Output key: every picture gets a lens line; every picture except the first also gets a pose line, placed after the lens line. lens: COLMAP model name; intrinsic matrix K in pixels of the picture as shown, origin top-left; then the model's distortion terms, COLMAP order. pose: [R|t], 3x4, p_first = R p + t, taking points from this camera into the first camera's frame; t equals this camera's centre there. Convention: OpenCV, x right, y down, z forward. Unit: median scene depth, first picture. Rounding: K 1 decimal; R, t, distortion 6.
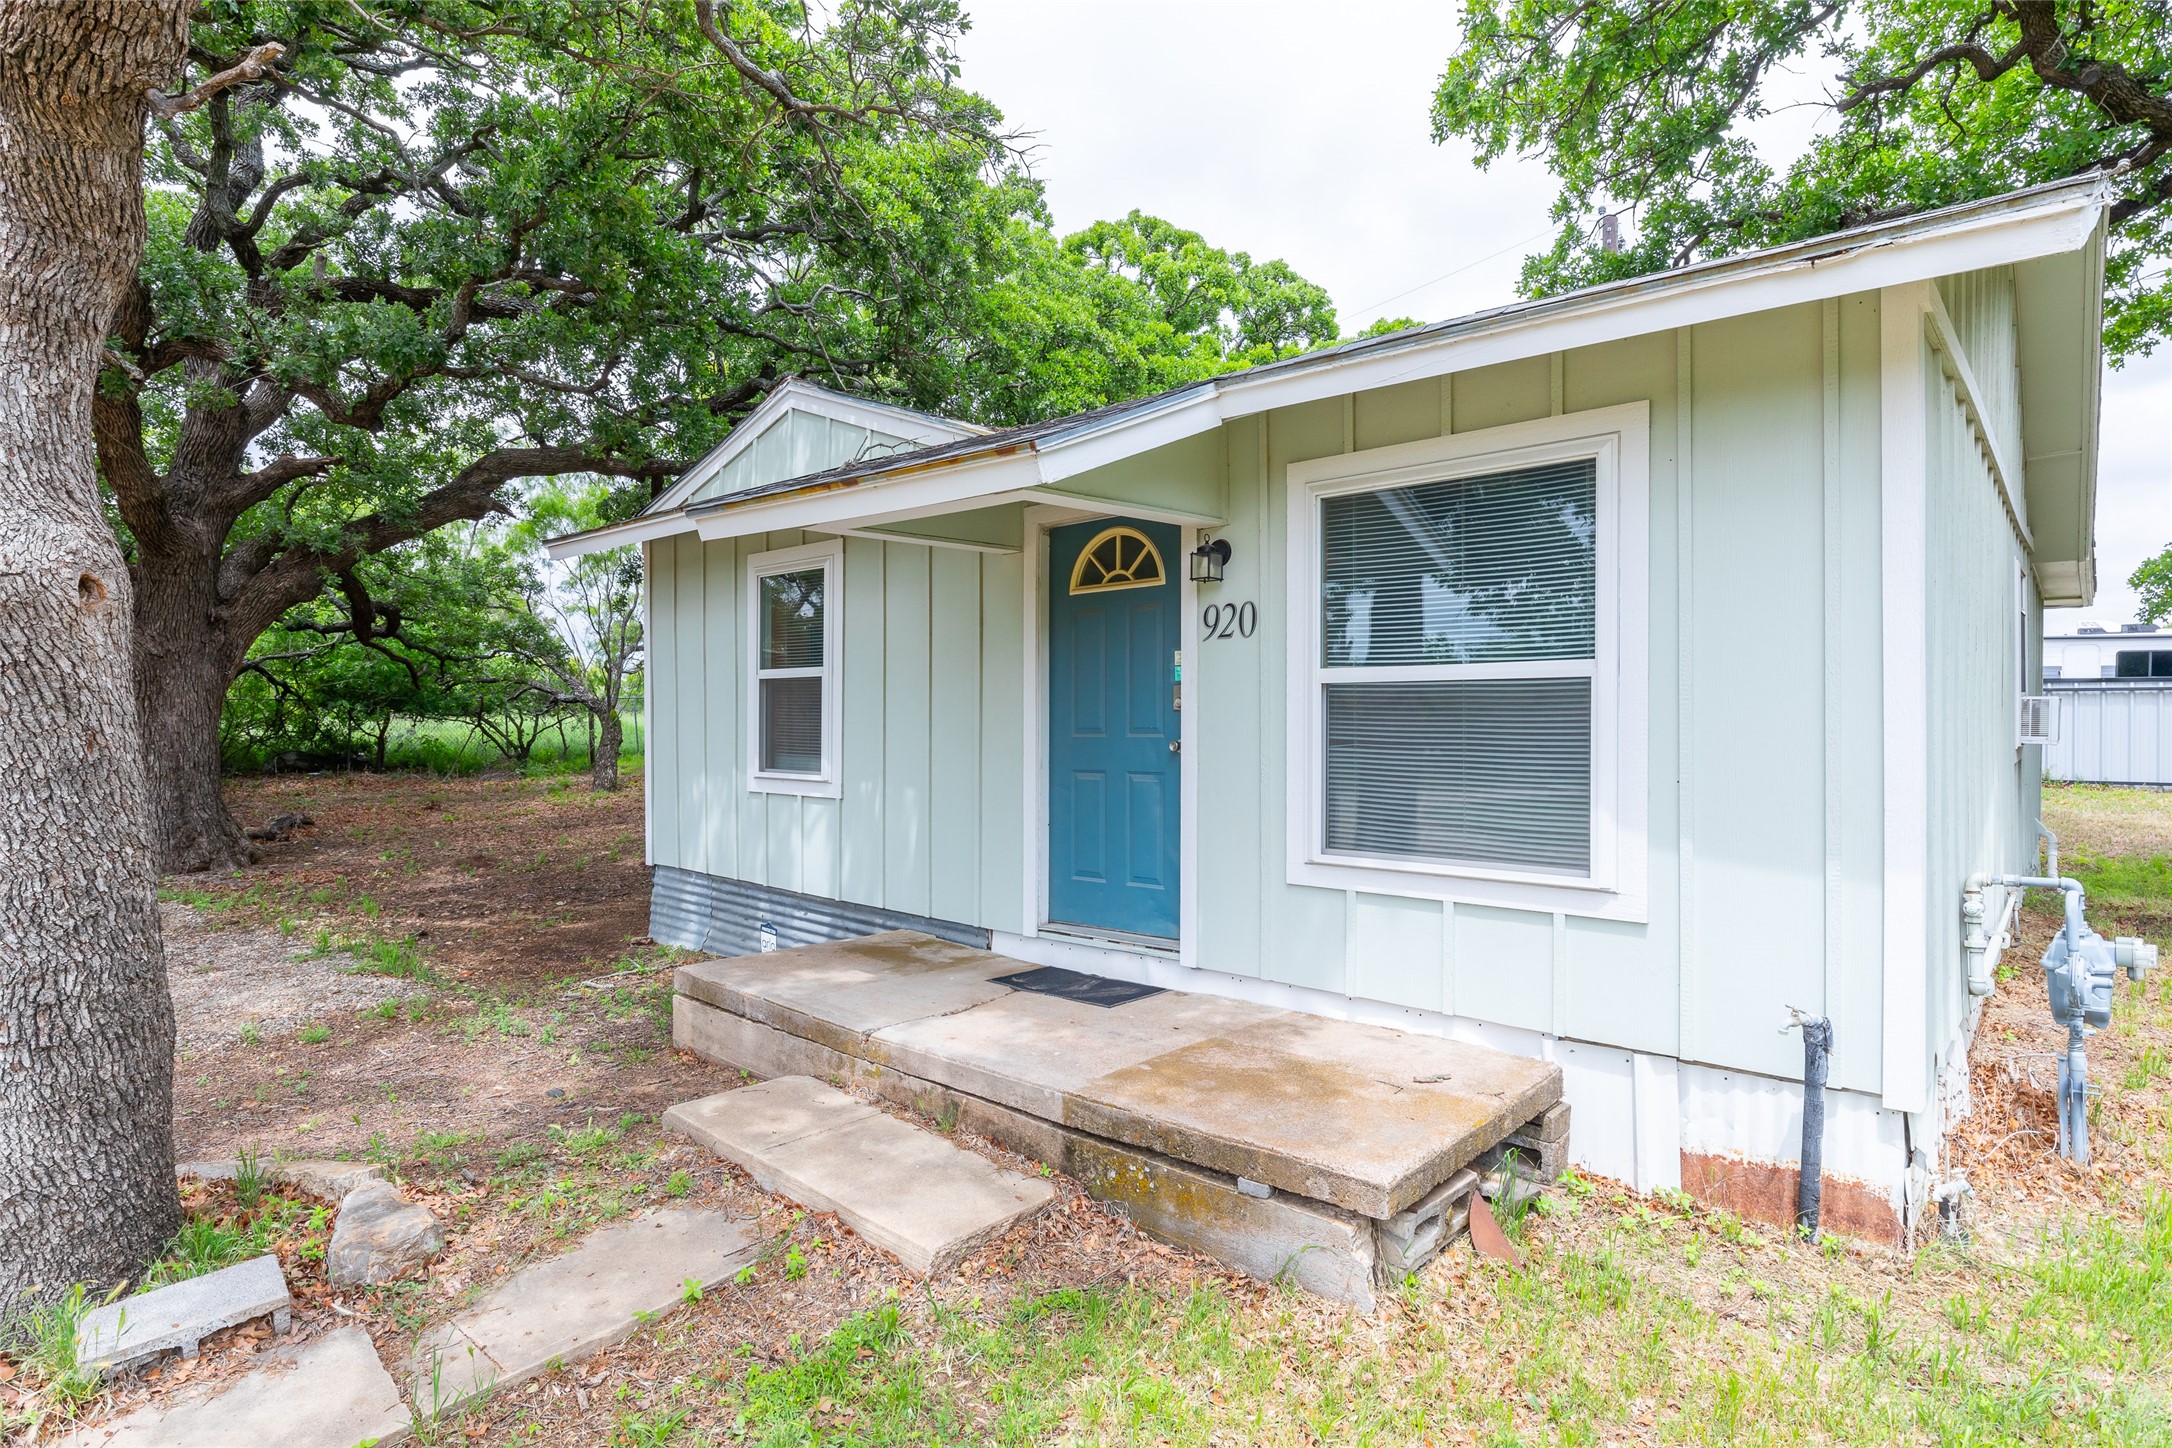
lens RADIAL K [[1124.0, 0, 1085.6], [0, 1124.0, 724.6], [0, 0, 1]] dist [-0.003751, -0.000334]
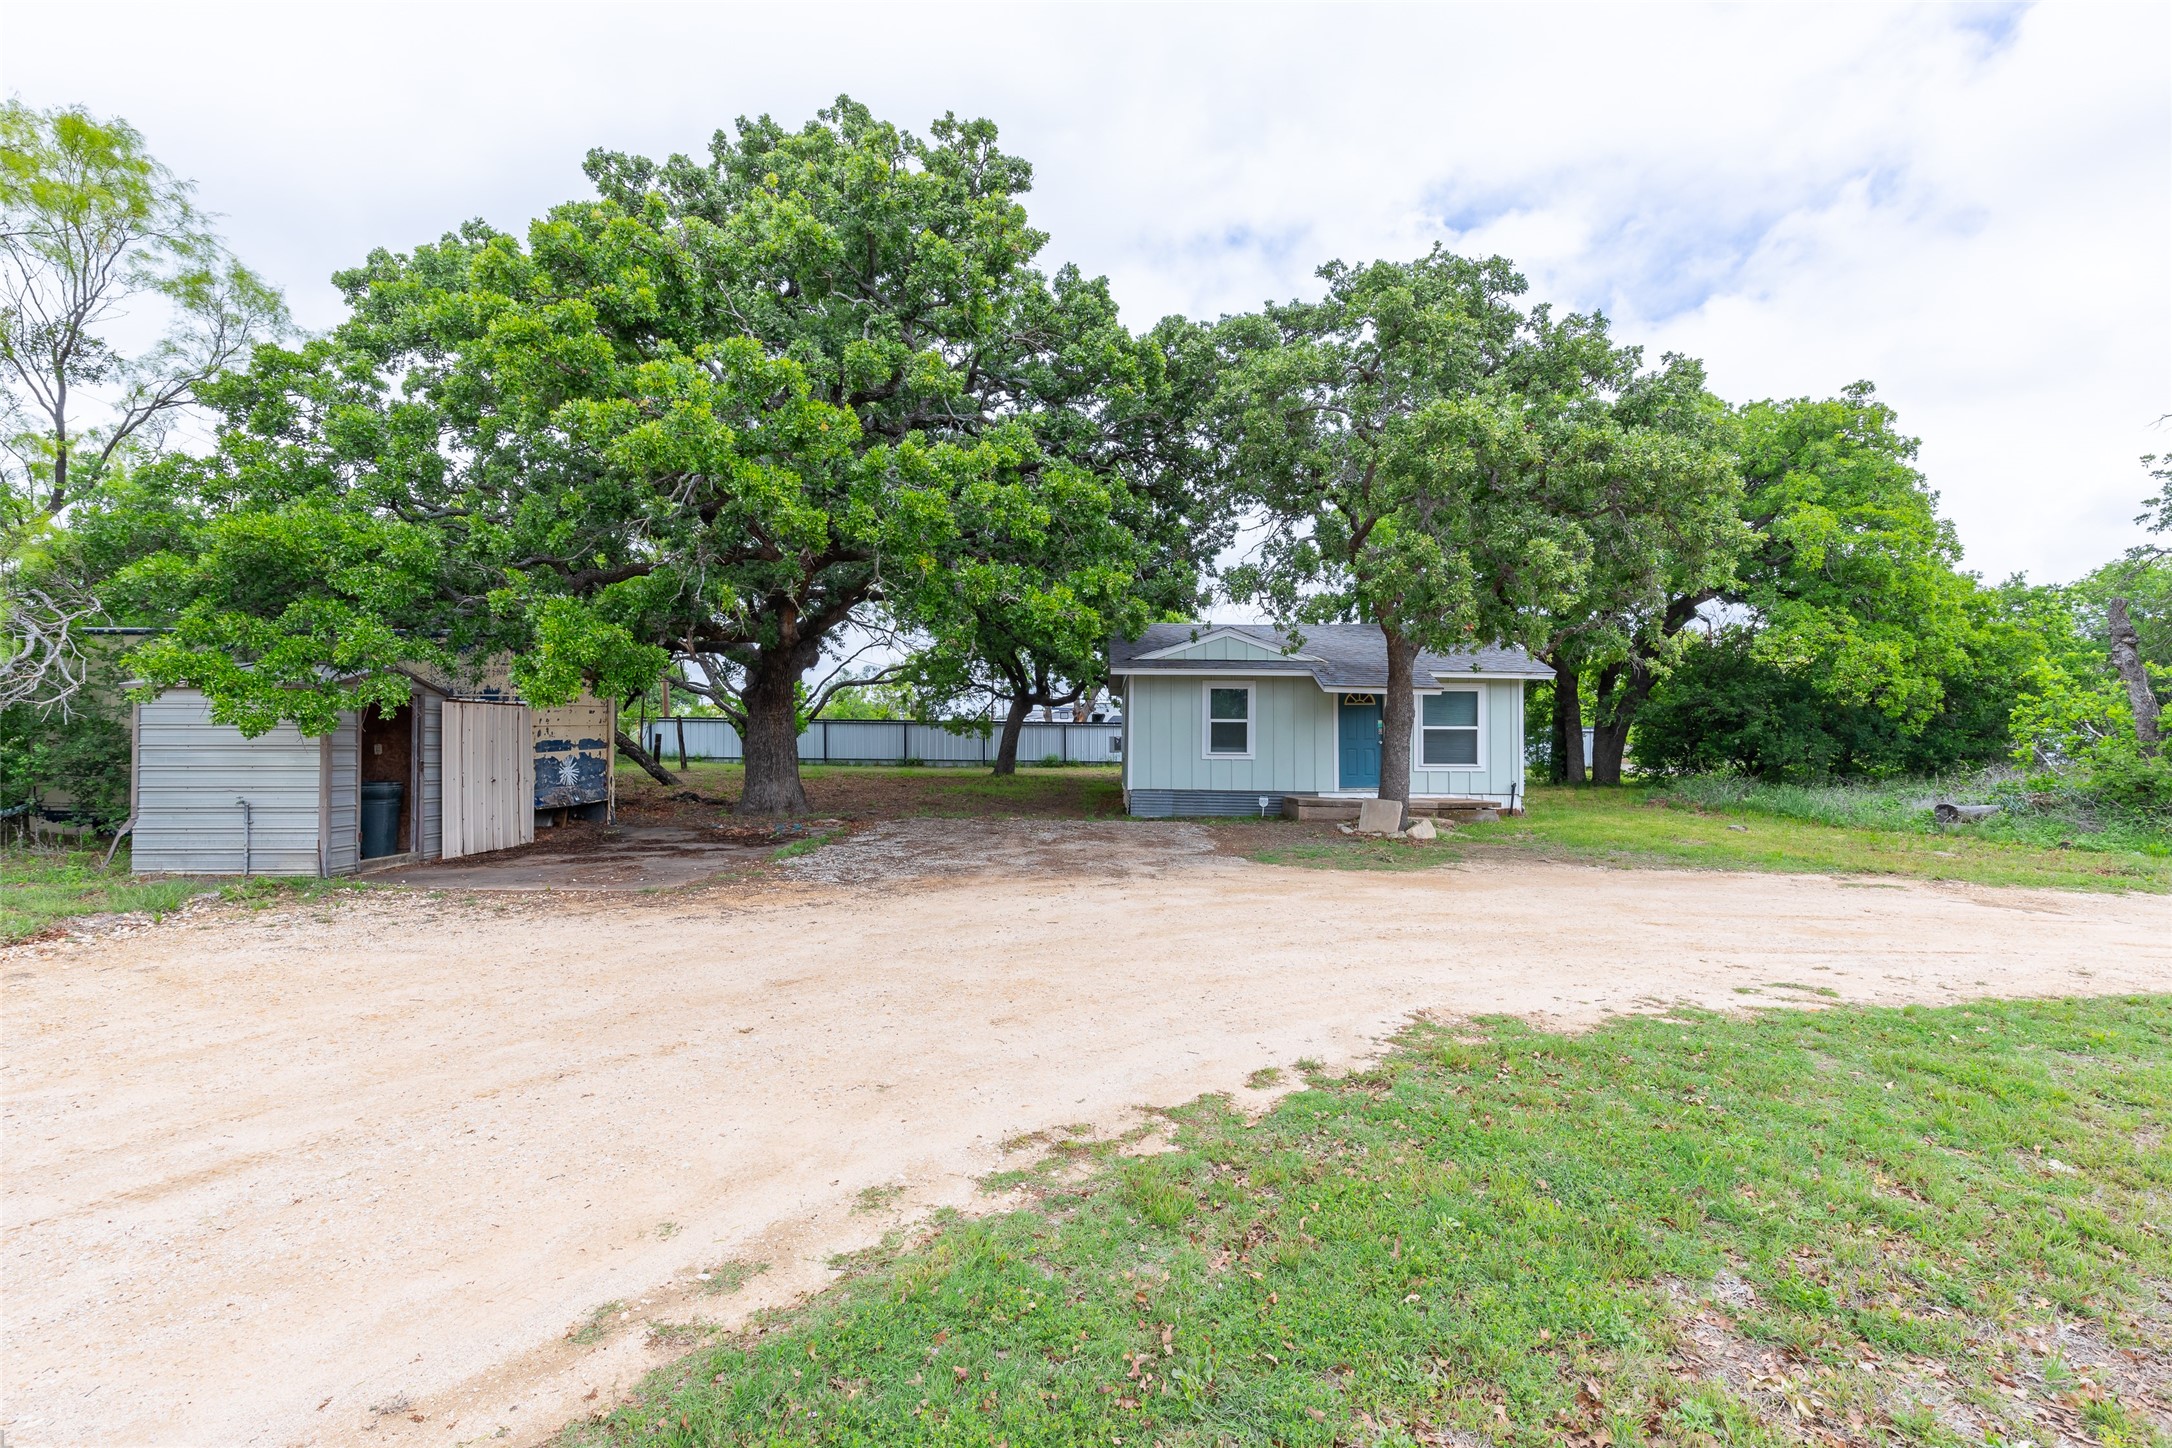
lens RADIAL K [[981.6, 0, 1080.0], [0, 981.6, 723.0], [0, 0, 1]] dist [0.011835, -0.002173]
pose [[0.758096, 0.018719, 0.651875, -3.058668], [-0.004471, 0.999714, -0.023508, 0.034457], [-0.652128, 0.014906, 0.757962, -1.039737]]
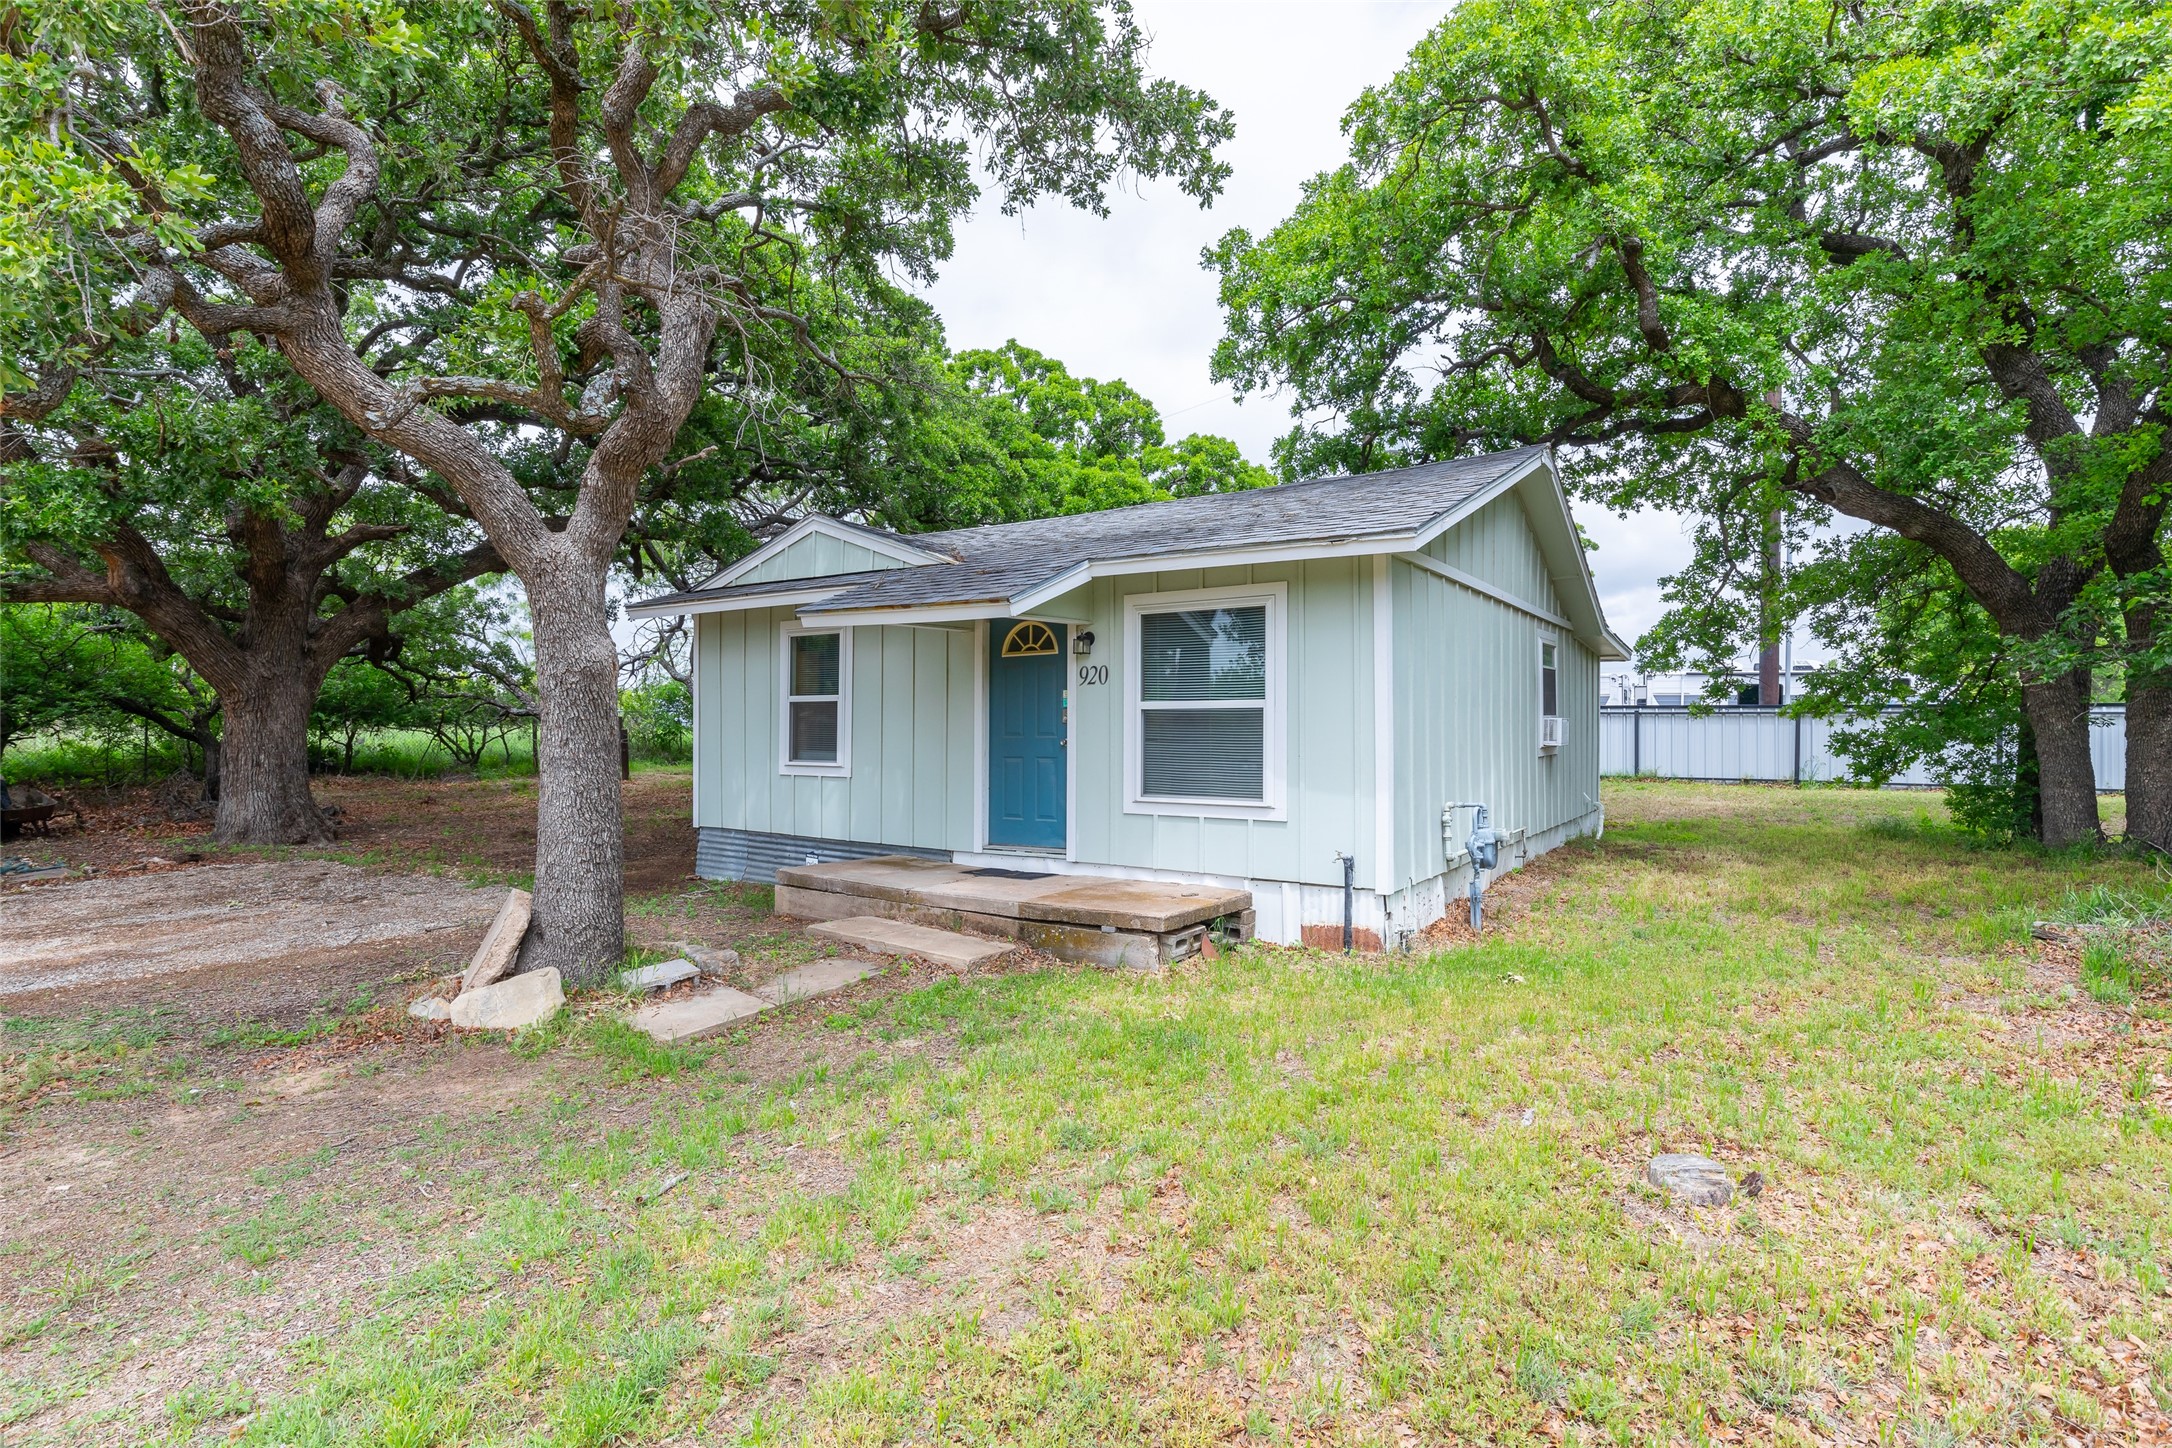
lens RADIAL K [[1052.0, 0, 1077.0], [0, 1052.0, 712.6], [0, 0, 1]] dist [-0.004495, -0.000519]
pose [[0.991486, 0.006915, 0.130031, -0.114292], [-0.003581, 0.999659, -0.025862, 0.013952], [-0.130165, 0.025176, 0.991173, -0.660588]]
